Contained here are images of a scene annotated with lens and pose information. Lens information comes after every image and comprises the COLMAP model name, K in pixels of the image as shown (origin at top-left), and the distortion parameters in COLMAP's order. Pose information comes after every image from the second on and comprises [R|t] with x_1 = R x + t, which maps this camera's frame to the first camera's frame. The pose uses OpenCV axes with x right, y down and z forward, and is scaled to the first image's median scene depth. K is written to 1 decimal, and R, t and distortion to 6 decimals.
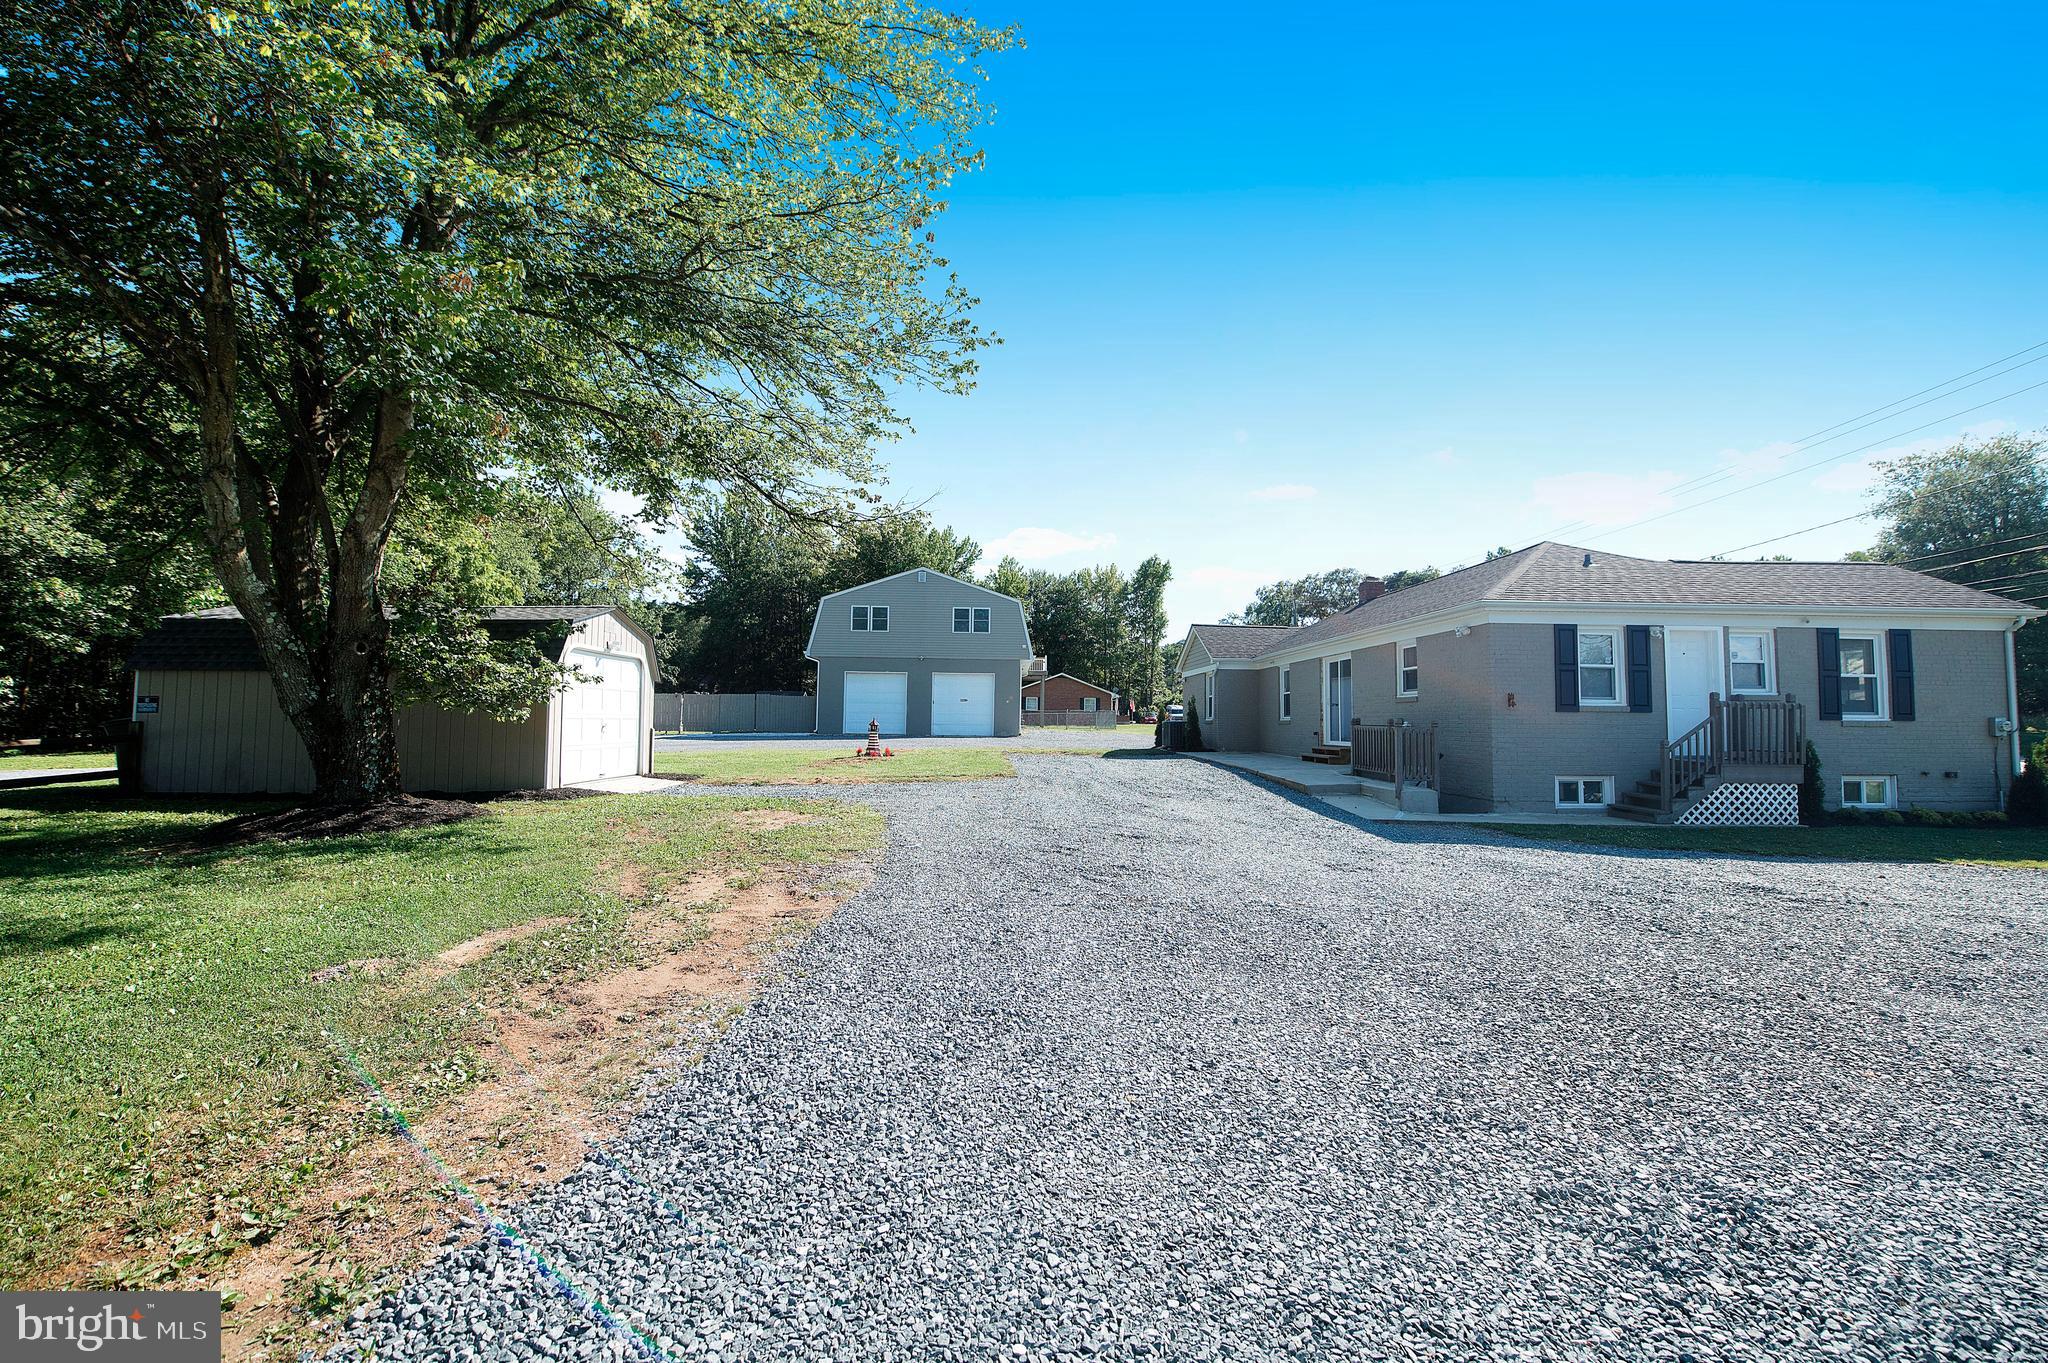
lens RADIAL K [[824.6, 0, 1033.7], [0, 824.6, 679.6], [0, 0, 1]] dist [-0.015286, -0.001394]
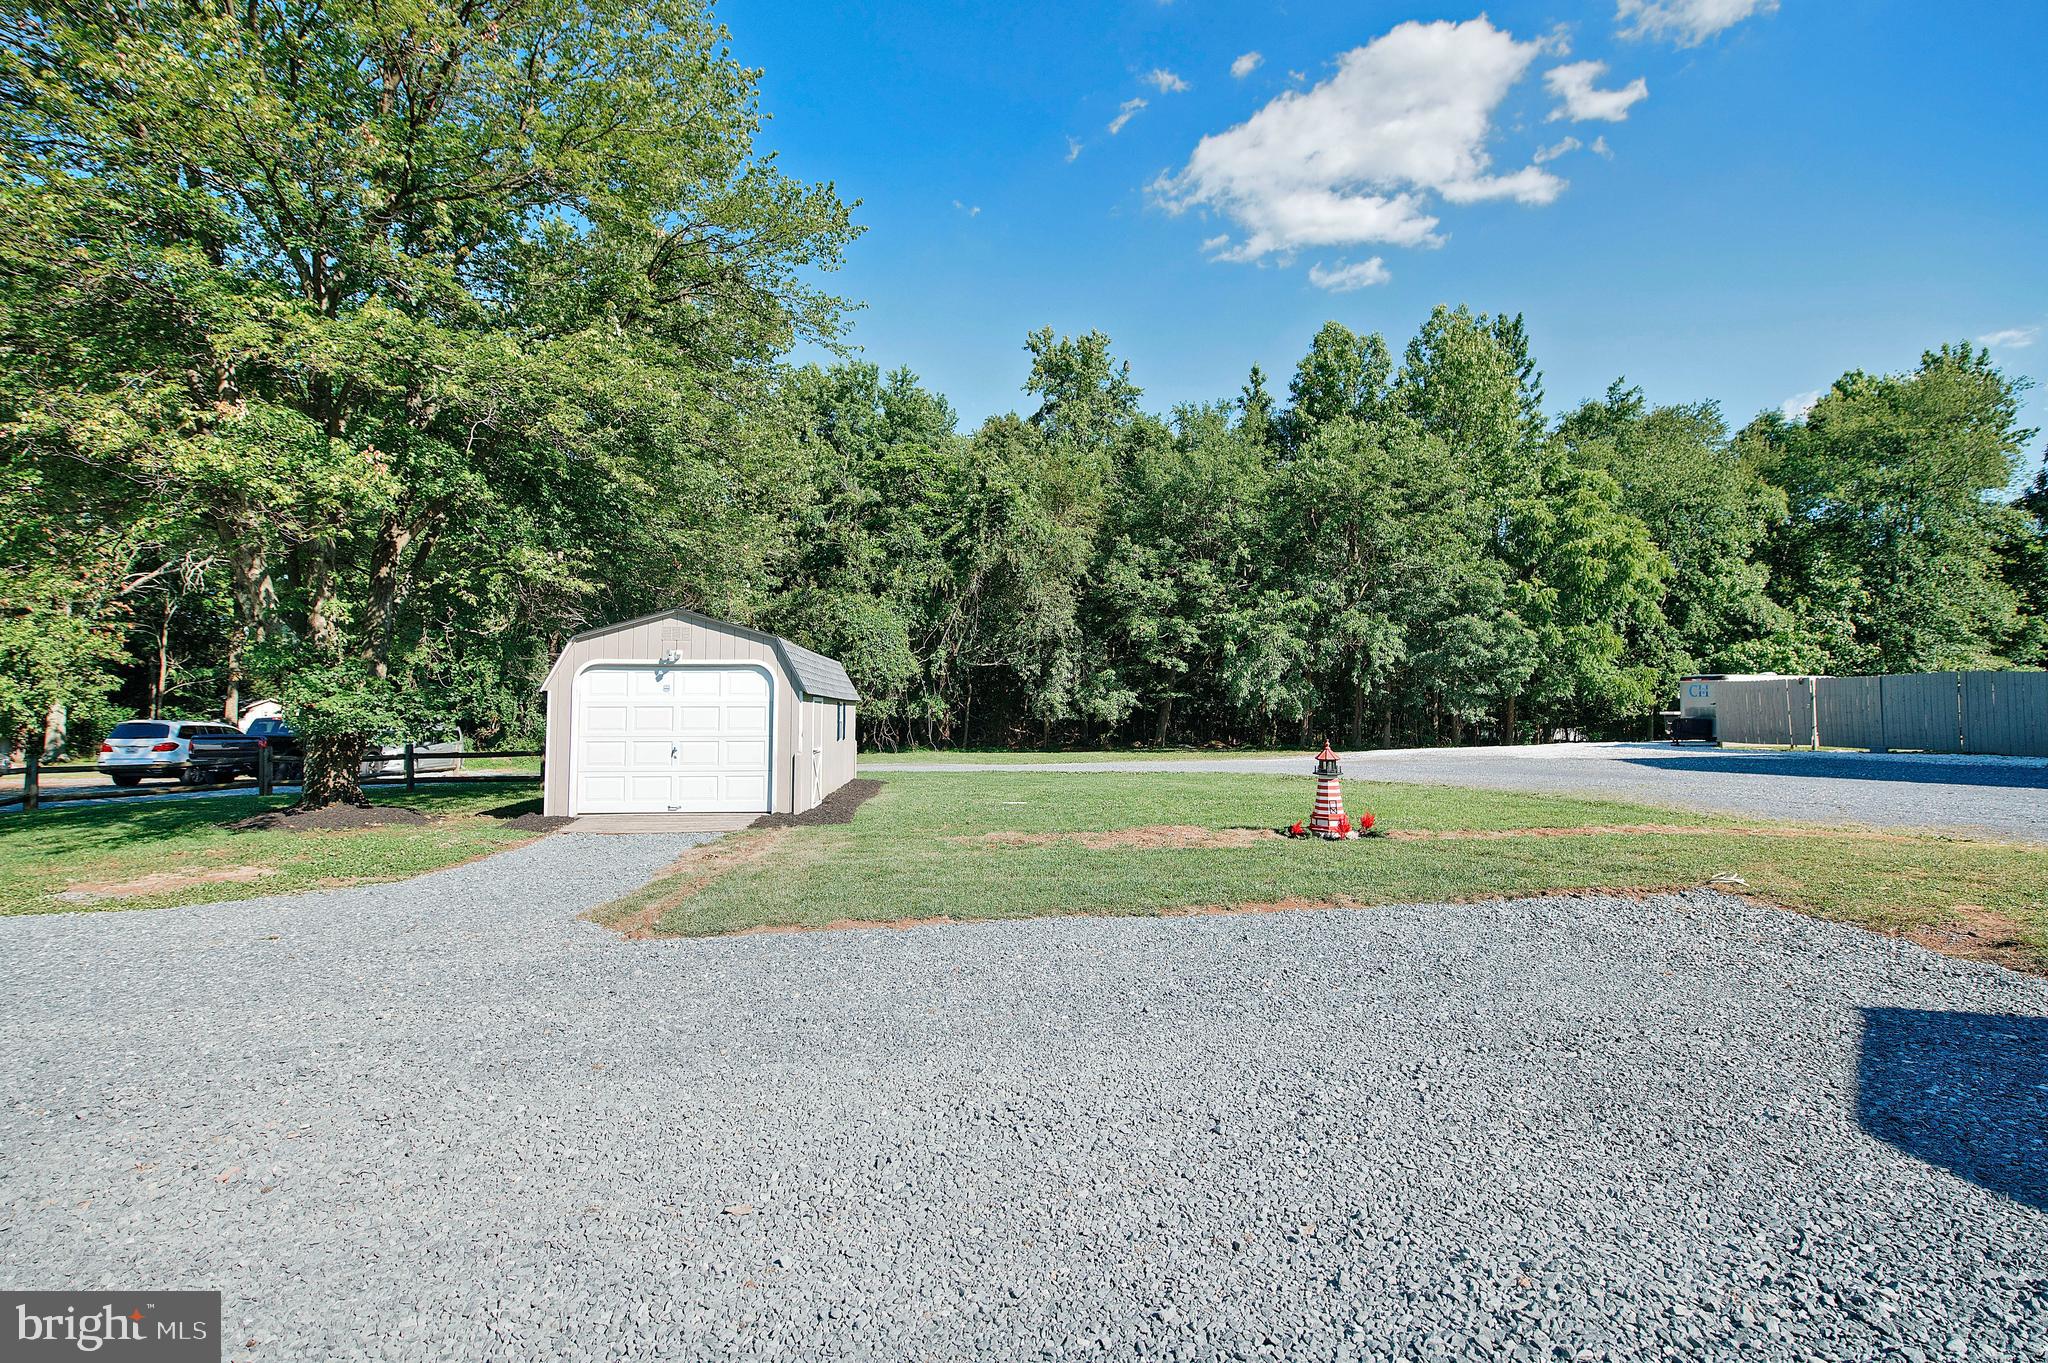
lens RADIAL K [[893.0, 0, 1018.4], [0, 893.0, 661.0], [0, 0, 1]] dist [-0.019243, 0.000881]
pose [[0.030460, -0.059929, -0.997738, 0.140592], [0.052524, 0.996918, -0.058276, 0.012459], [0.998155, -0.050630, 0.033514, 0.452424]]
